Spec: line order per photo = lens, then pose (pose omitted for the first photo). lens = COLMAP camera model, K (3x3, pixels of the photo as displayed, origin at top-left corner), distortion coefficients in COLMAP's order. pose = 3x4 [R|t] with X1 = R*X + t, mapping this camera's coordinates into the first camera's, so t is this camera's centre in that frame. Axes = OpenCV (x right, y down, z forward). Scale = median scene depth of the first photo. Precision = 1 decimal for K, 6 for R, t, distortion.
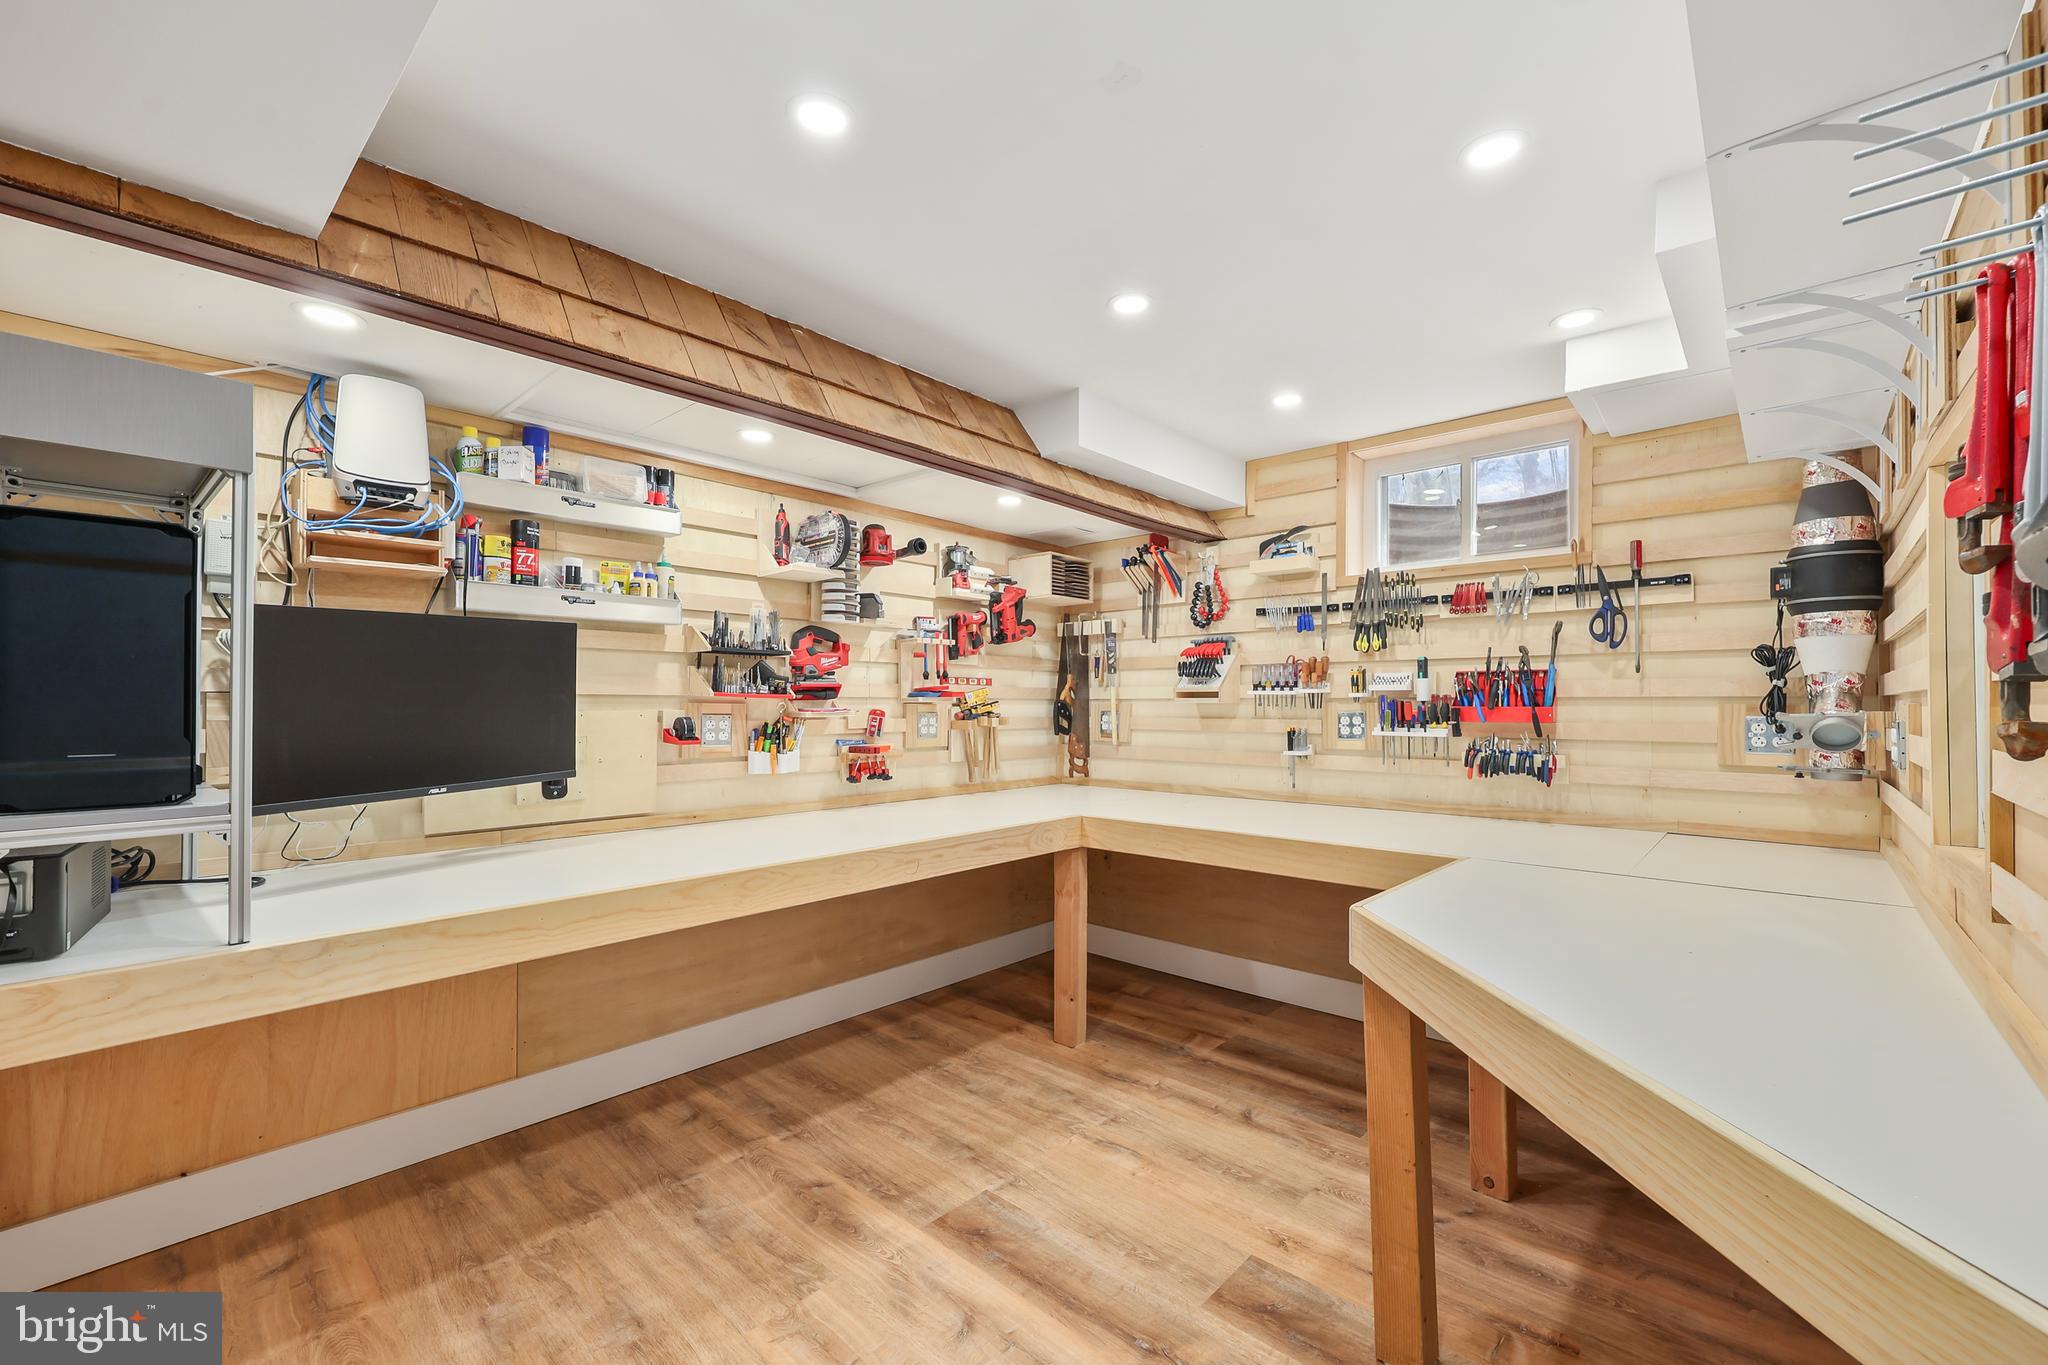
lens RADIAL K [[837.8, 0, 1024.6], [0, 837.8, 691.1], [0, 0, 1]] dist [0.001396, -0.000085]
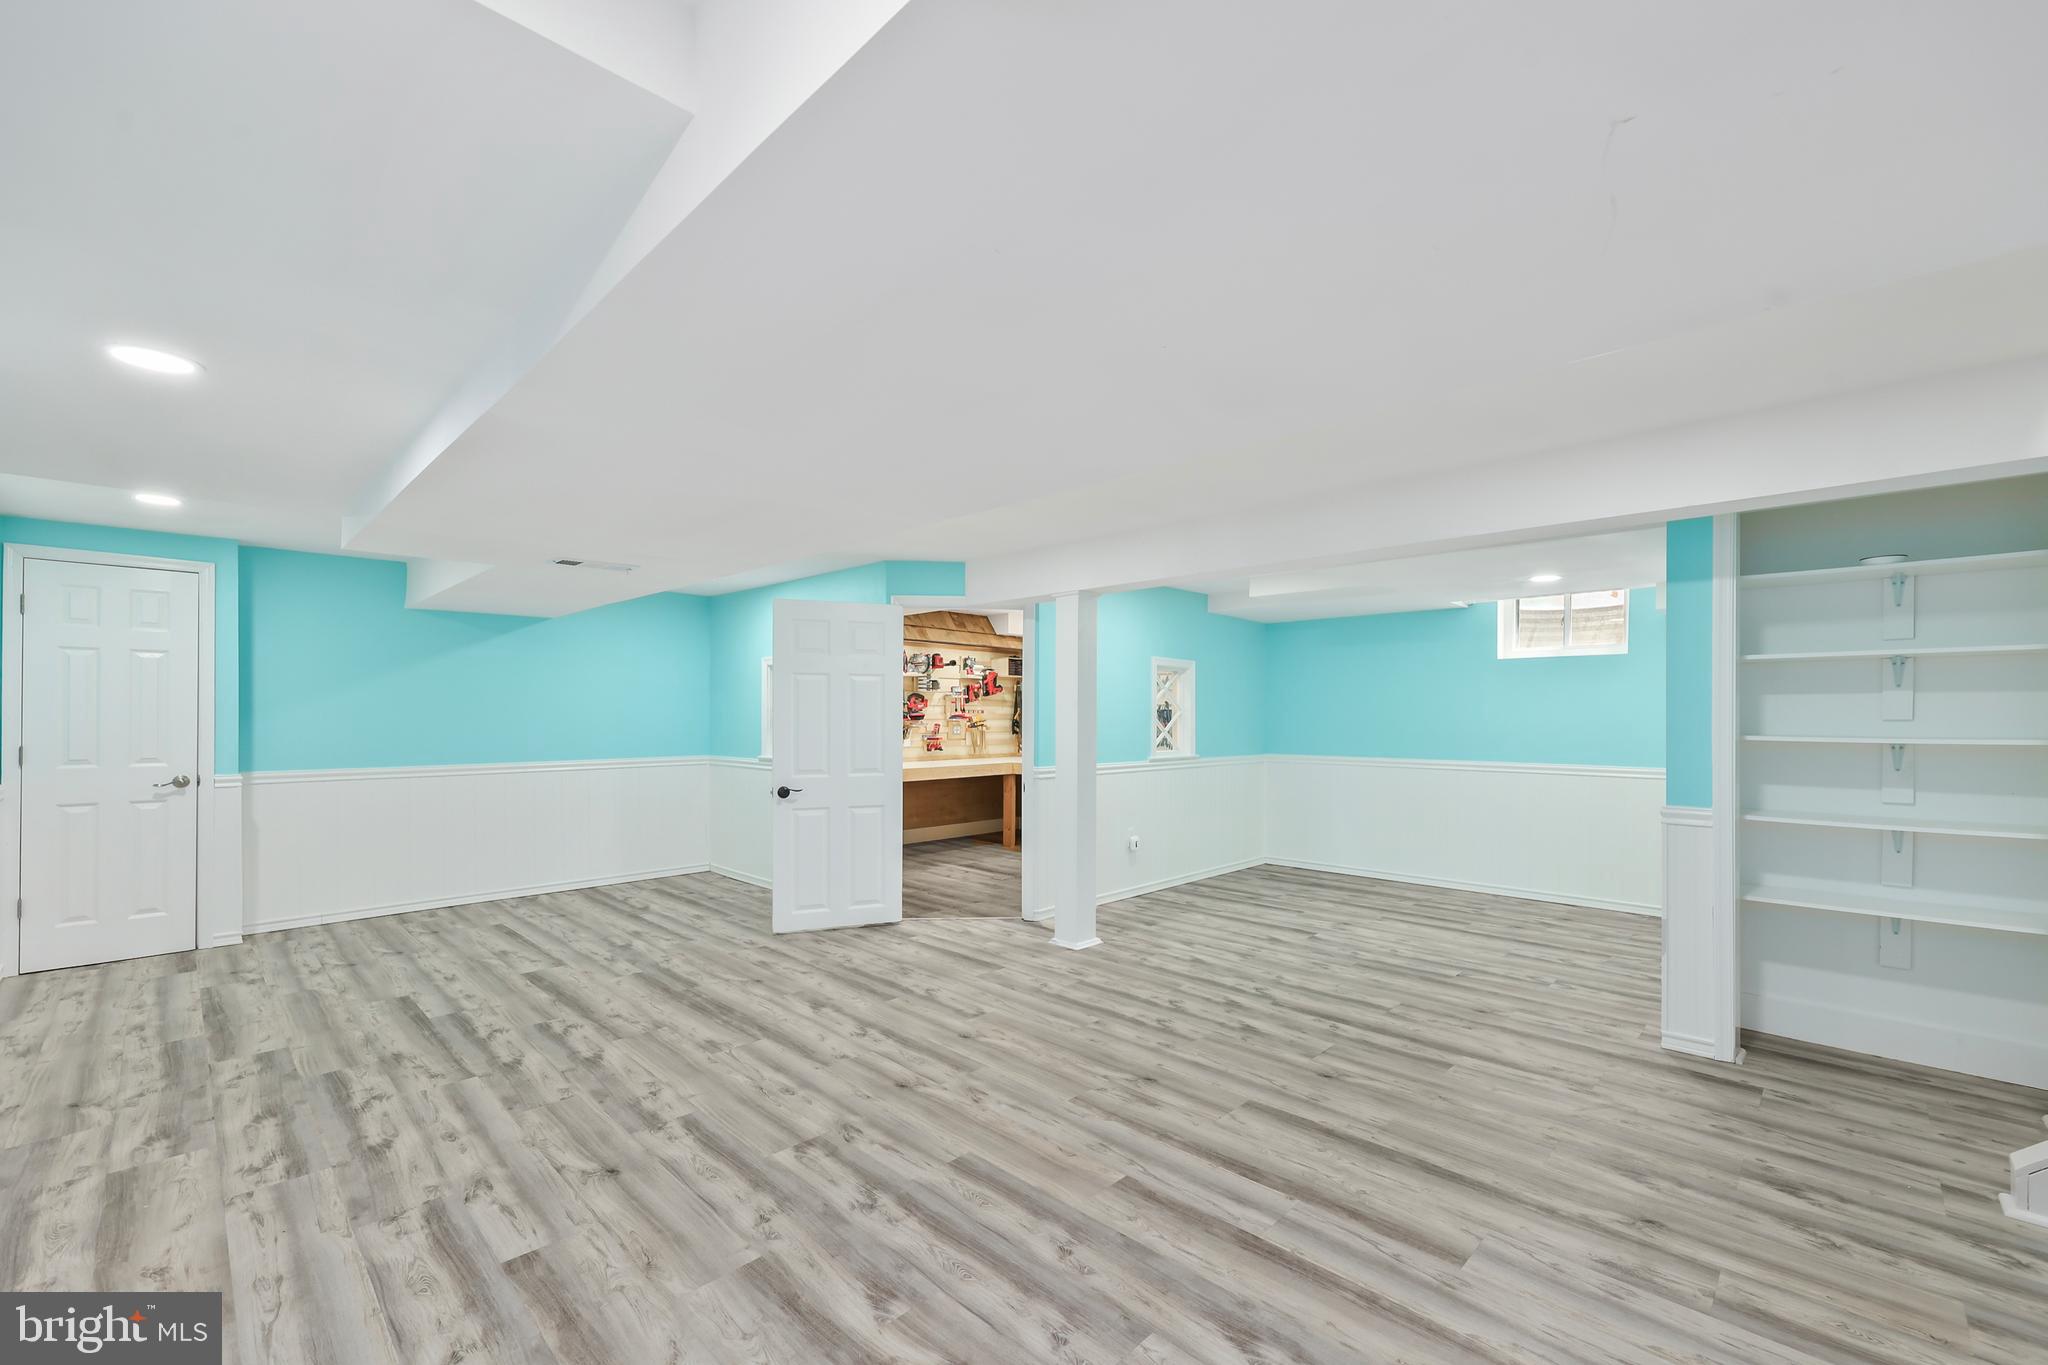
lens RADIAL K [[837.8, 0, 1023.4], [0, 837.8, 697.0], [0, 0, 1]] dist [0.001396, -0.000085]
pose [[0.999484, -0.003191, -0.031973, 0.162422], [0.002884, 0.999949, -0.009647, -0.032559], [0.032002, 0.009550, 0.999442, -1.488770]]
